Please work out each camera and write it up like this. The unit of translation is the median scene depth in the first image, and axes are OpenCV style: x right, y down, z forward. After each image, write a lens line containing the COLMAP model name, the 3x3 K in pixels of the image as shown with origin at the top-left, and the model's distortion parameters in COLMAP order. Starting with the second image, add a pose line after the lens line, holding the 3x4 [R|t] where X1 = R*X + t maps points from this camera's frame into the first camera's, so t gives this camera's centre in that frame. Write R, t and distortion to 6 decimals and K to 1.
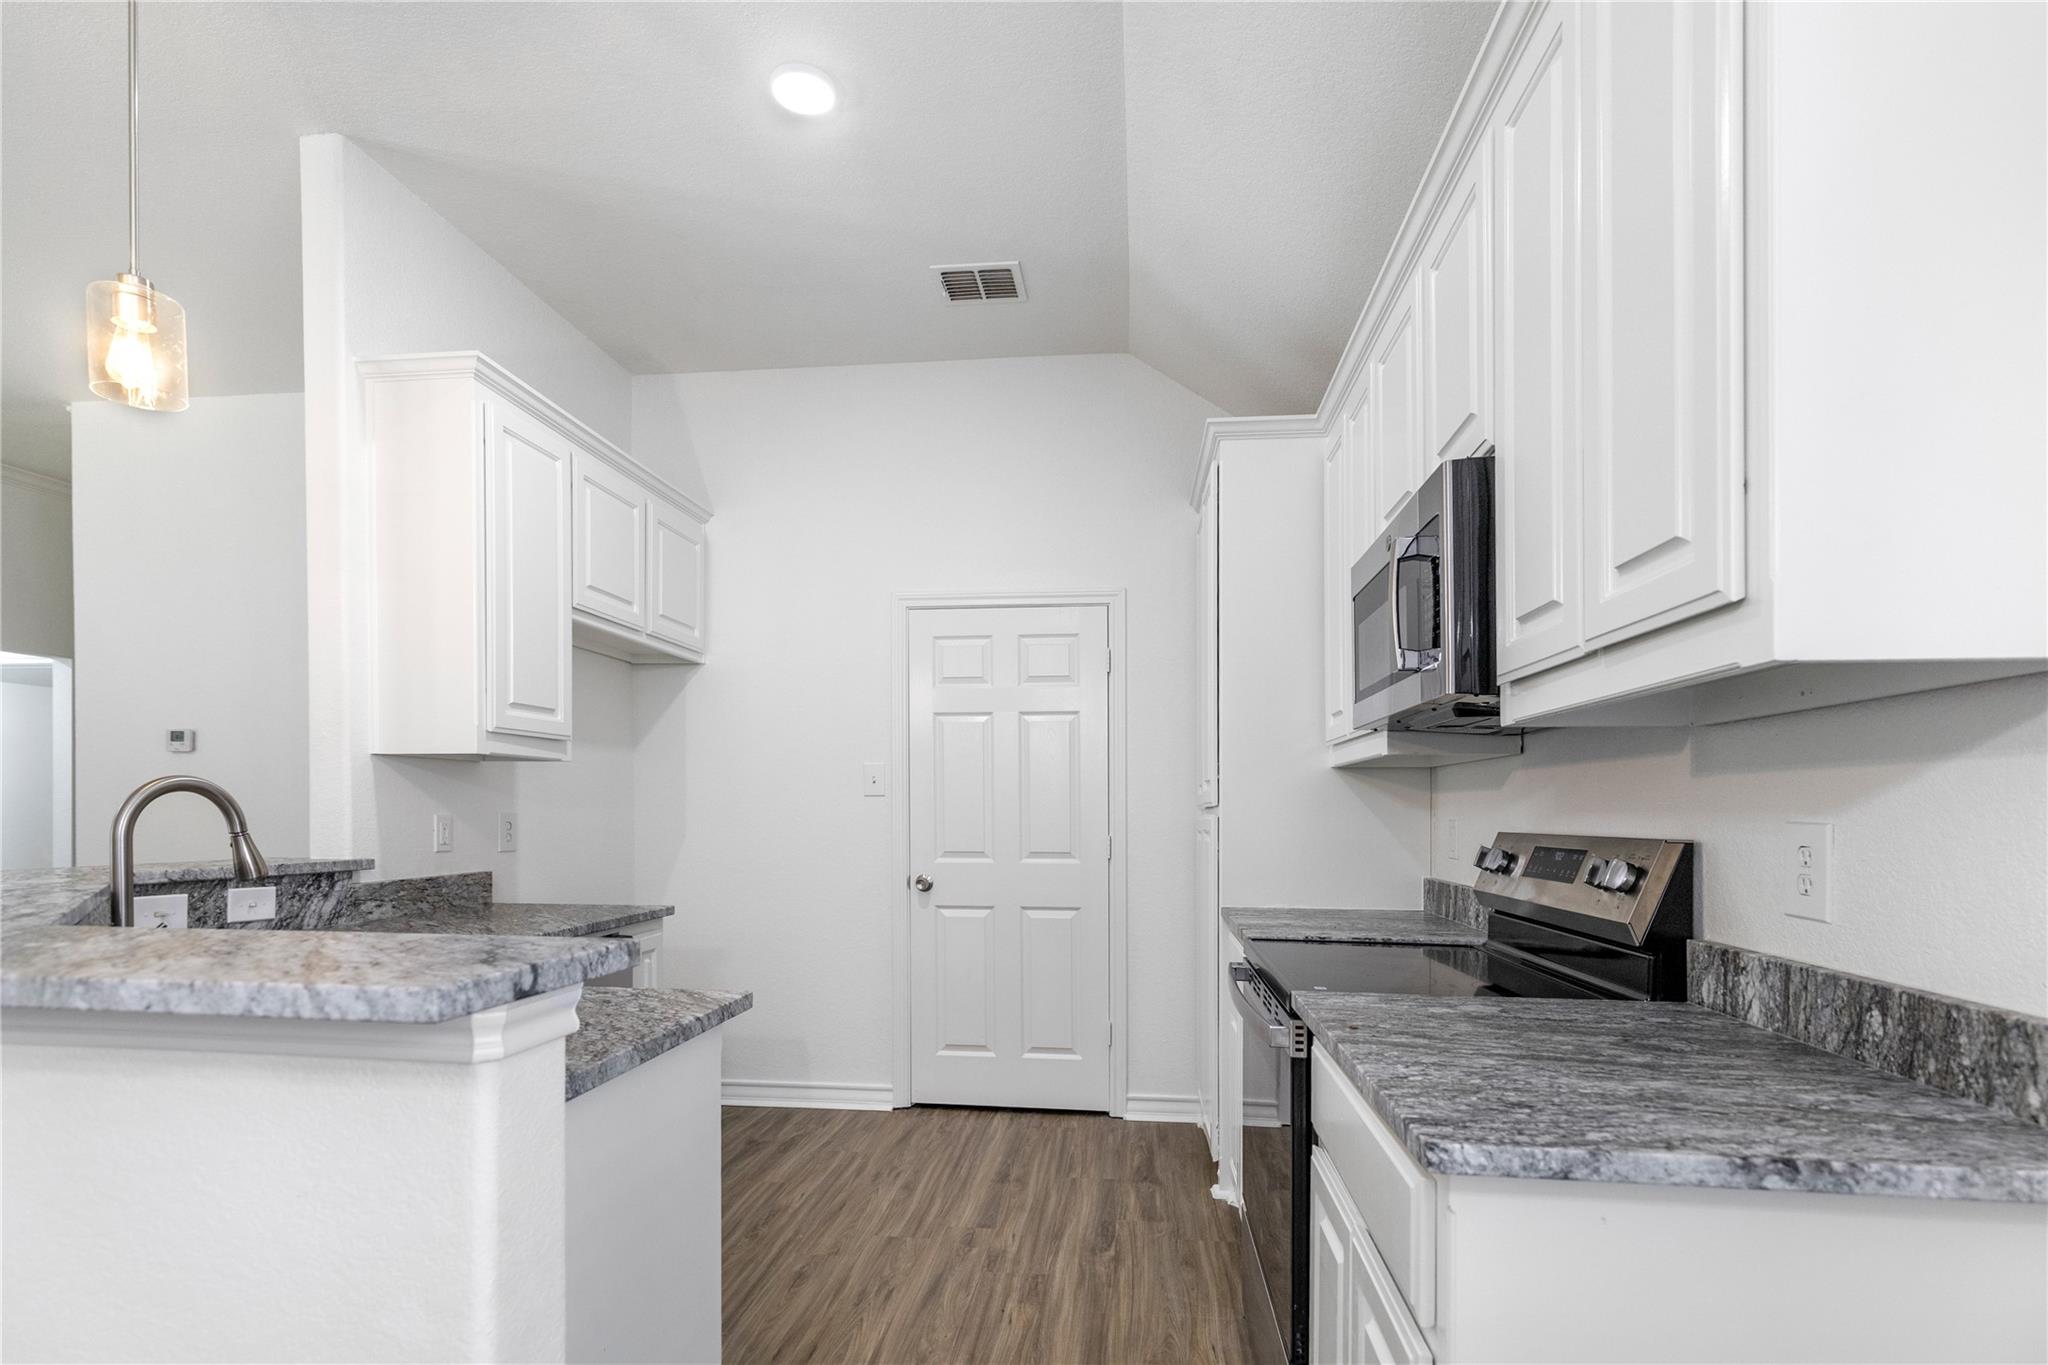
lens RADIAL K [[986.0, 0, 1022.1], [0, 986.0, 799.1], [0, 0, 1]] dist [0.000682, -0.000483]
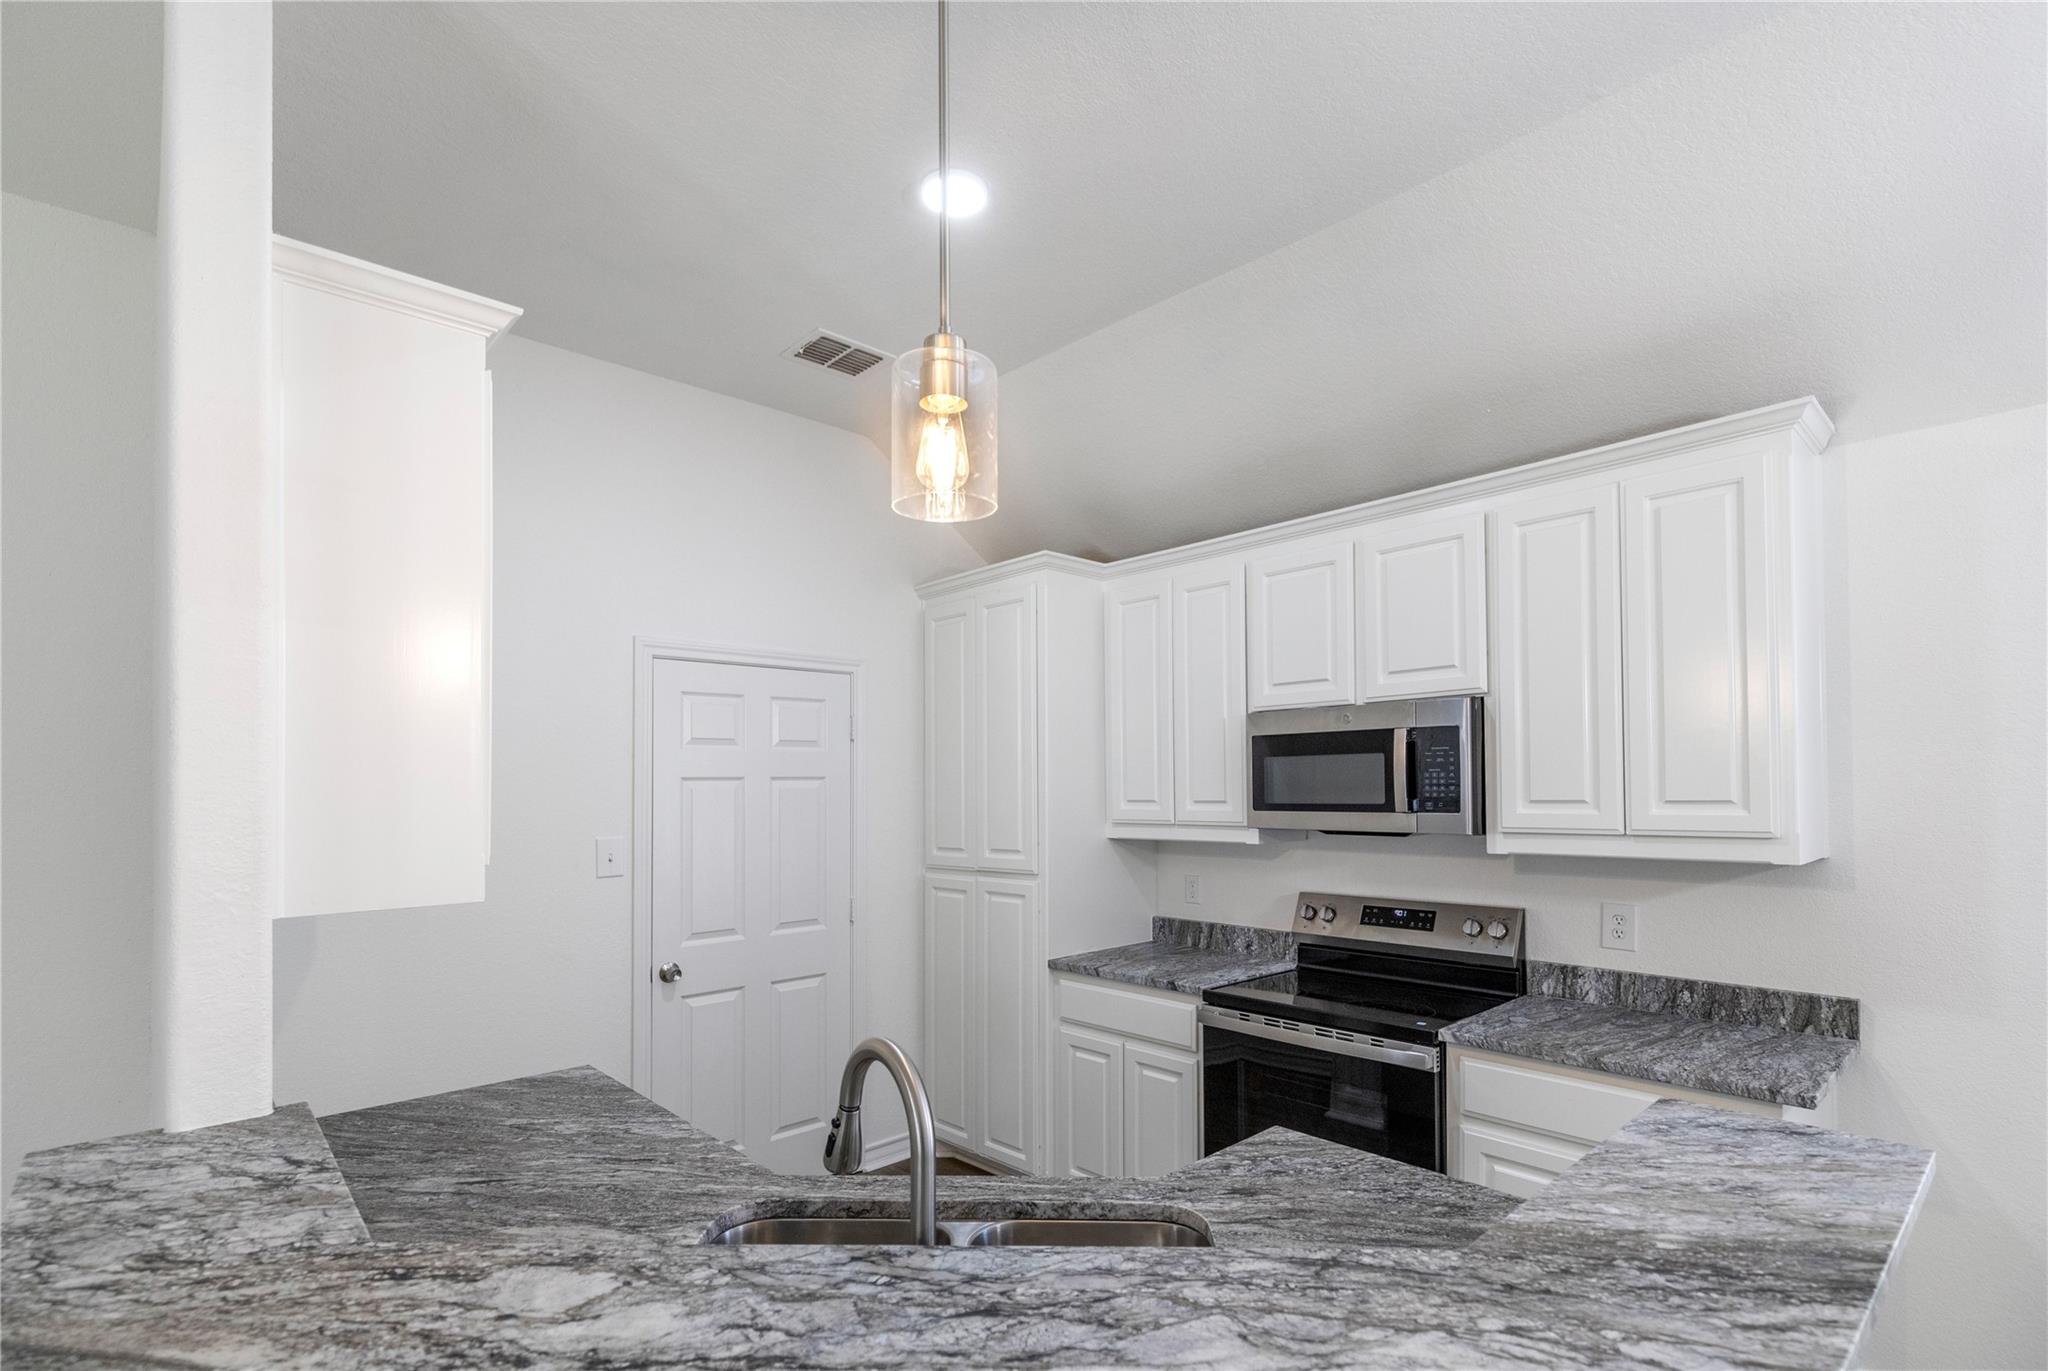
lens RADIAL K [[965.8, 0, 1020.0], [0, 965.8, 760.8], [0, 0, 1]] dist [0.002325, -0.000141]
pose [[0.652609, 0.008578, 0.757646, -1.384171], [0.005387, 0.999858, -0.015961, -0.220493], [-0.757675, 0.014498, 0.652471, 0.517465]]
